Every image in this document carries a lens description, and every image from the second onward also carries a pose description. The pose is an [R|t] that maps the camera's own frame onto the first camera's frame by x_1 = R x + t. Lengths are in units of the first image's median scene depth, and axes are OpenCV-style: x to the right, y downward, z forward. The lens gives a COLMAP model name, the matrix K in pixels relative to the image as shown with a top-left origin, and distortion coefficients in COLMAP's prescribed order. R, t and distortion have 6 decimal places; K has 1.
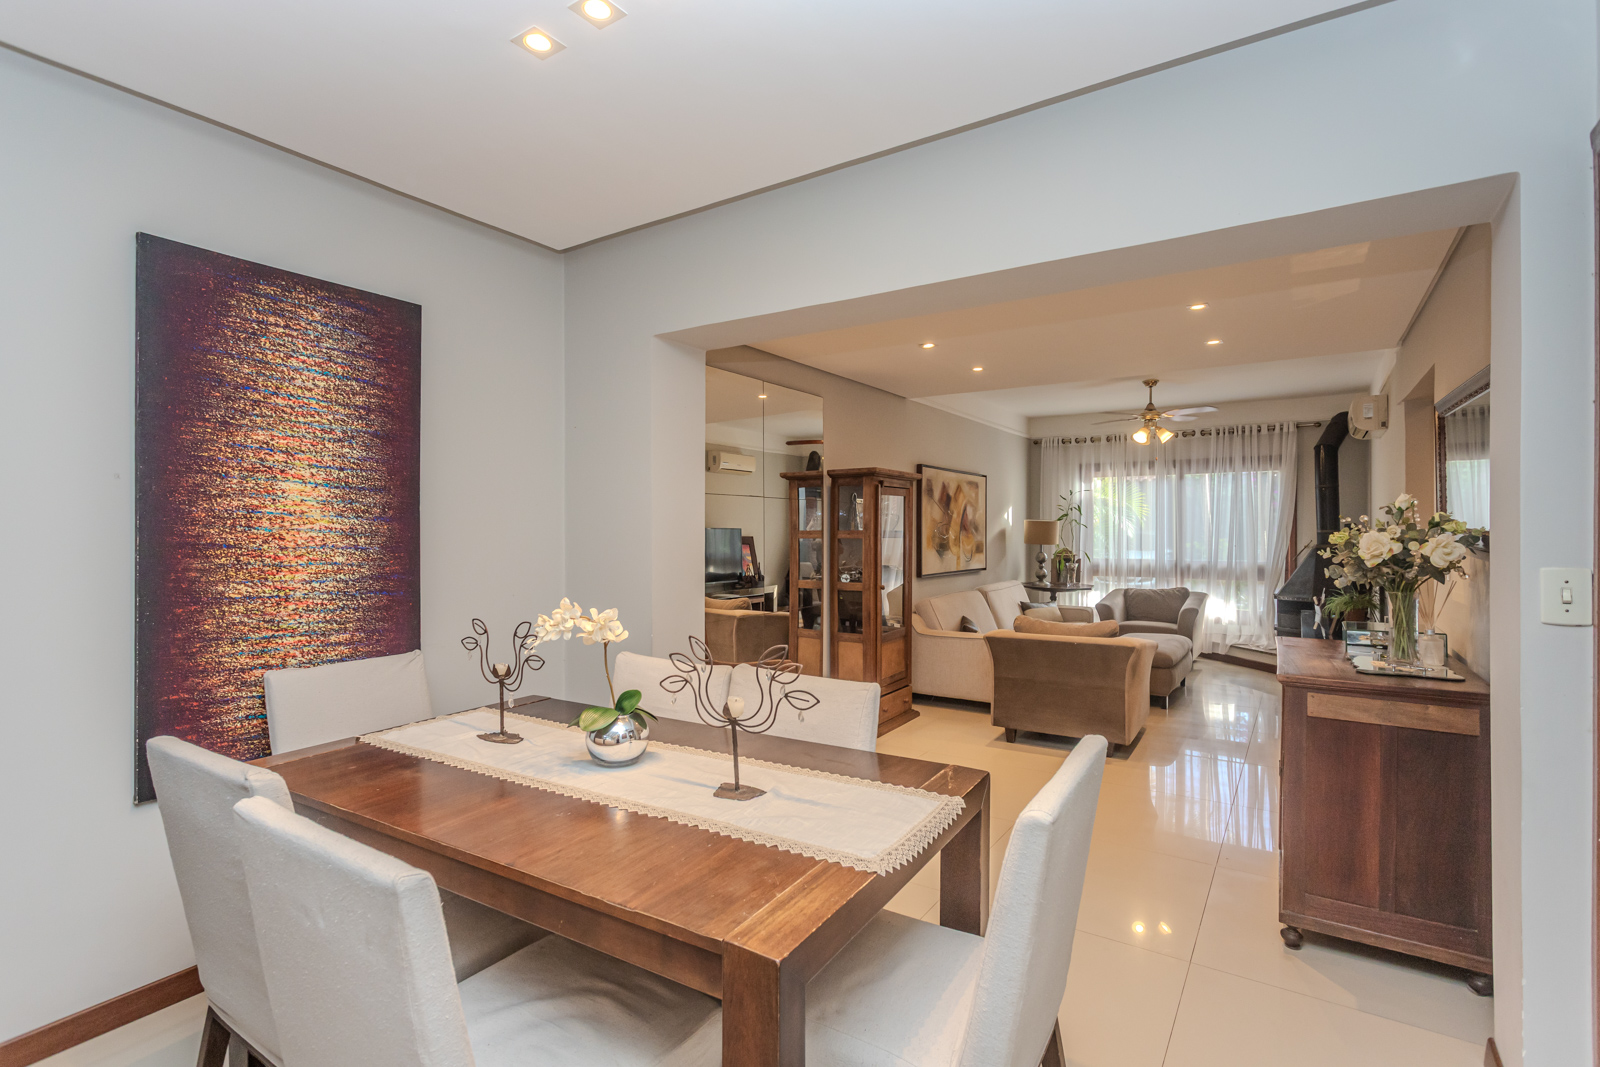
lens RADIAL K [[759.2, 0, 801.0], [0, 759.2, 530.9], [0, 0, 1]] dist [0.001465, 0.000637]
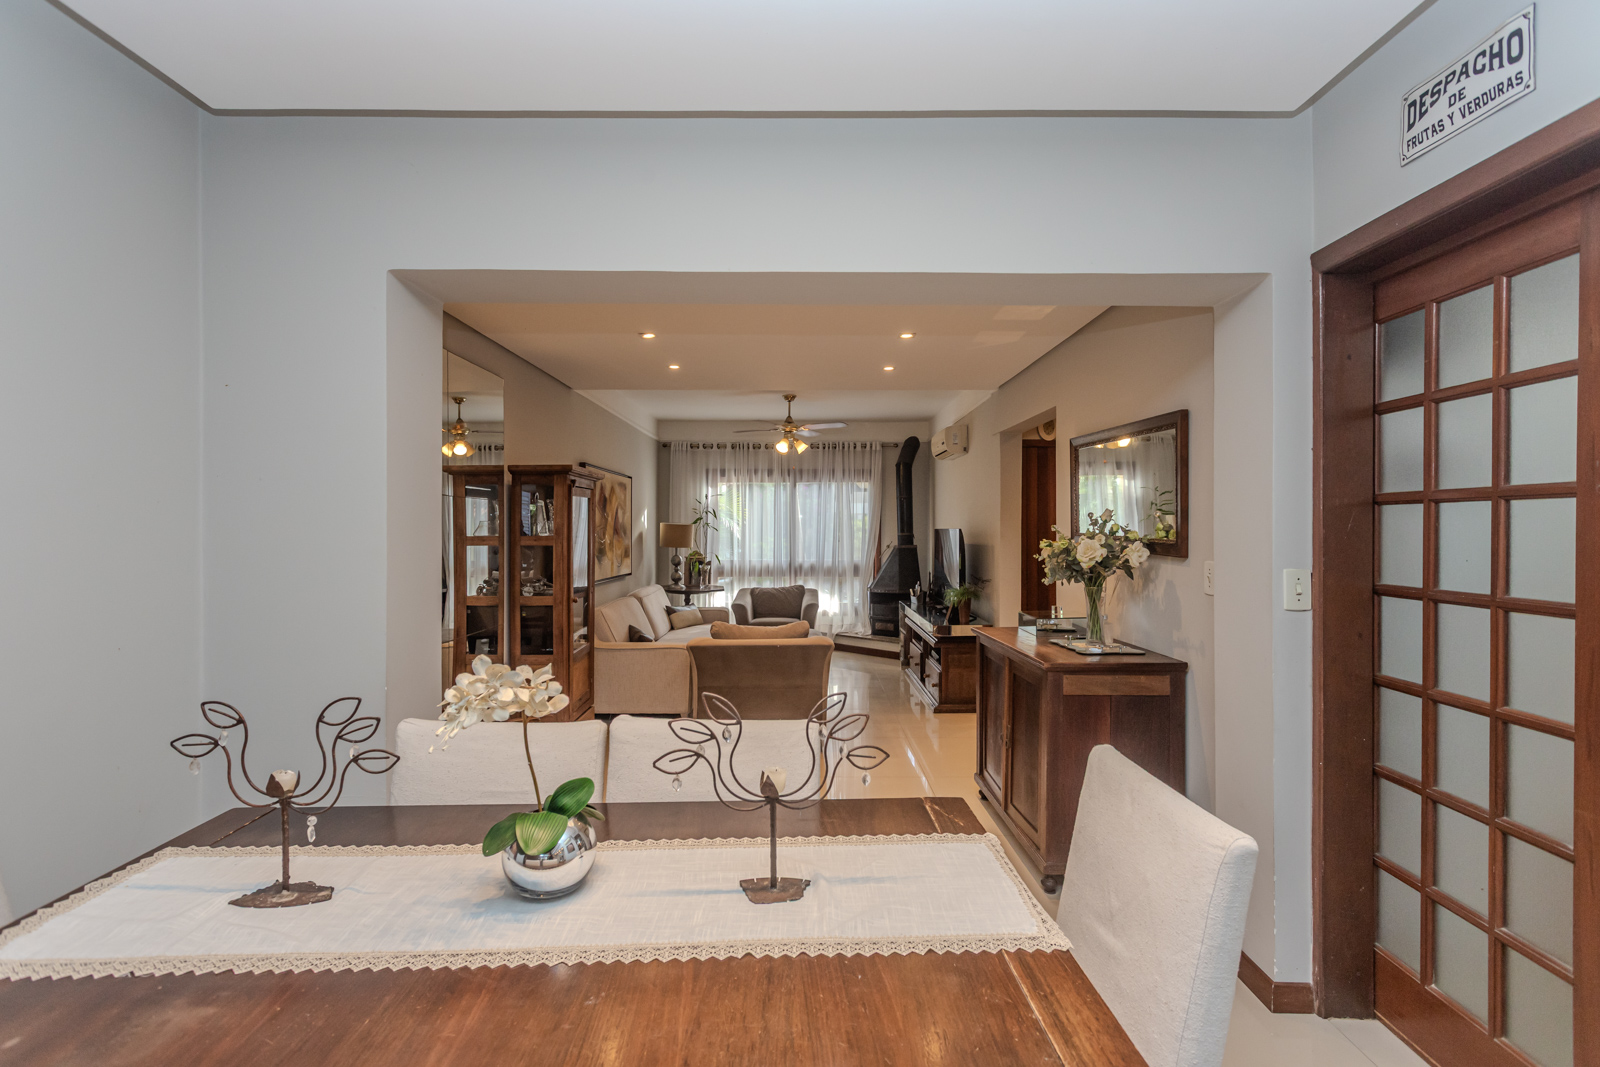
lens RADIAL K [[760.9, 0, 812.4], [0, 760.9, 530.8], [0, 0, 1]] dist [0.002305, 0.000434]
pose [[0.833204, 0.000192, 0.552966, -0.103397], [0.000203, 1.000000, -0.000653, -0.004104], [-0.552966, 0.000656, 0.833203, 0.072744]]
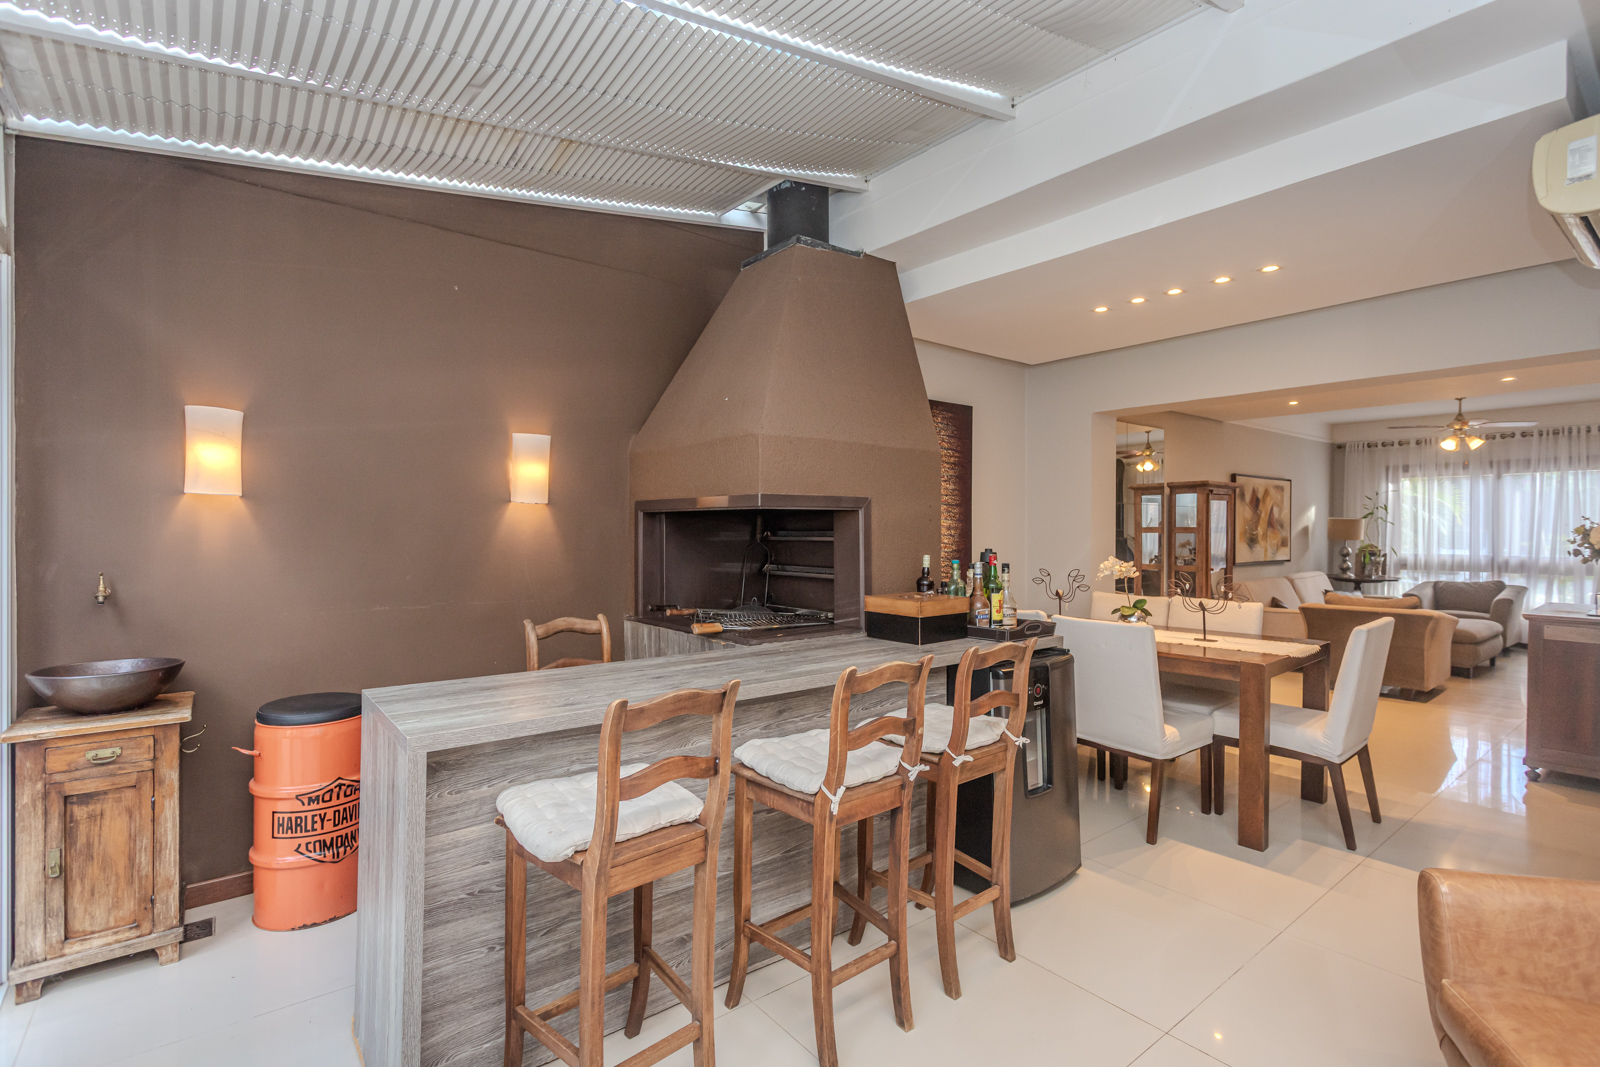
lens RADIAL K [[758.3, 0, 812.8], [0, 758.3, 537.8], [0, 0, 1]] dist [-0.003360, 0.000063]
pose [[0.955801, 0.002932, -0.294000, -0.117718], [0.000324, 0.999939, 0.011026, 0.002490], [0.294014, -0.010634, 0.955742, -0.330574]]
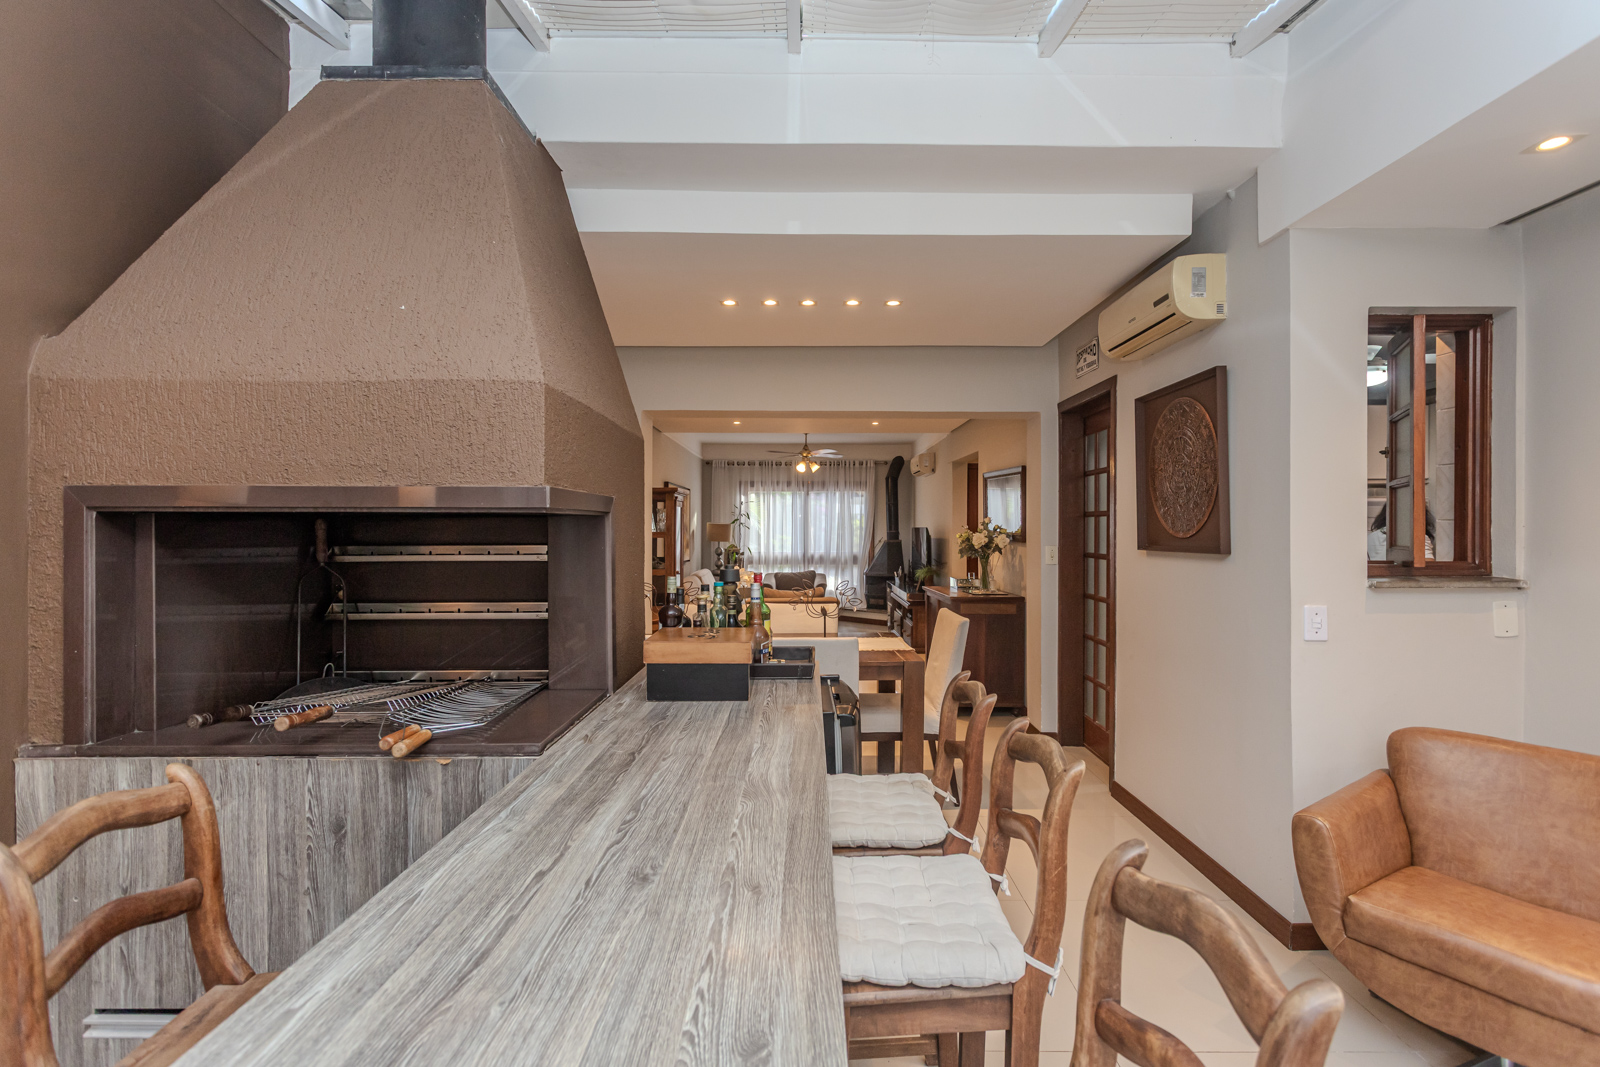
lens RADIAL K [[743.5, 0, 823.2], [0, 743.5, 535.0], [0, 0, 1]] dist [-0.000274, -0.000028]
pose [[0.826278, -0.003722, 0.563250, -0.304078], [-0.000105, 0.999977, 0.006762, -0.002761], [-0.563262, -0.005647, 0.826259, -0.200666]]
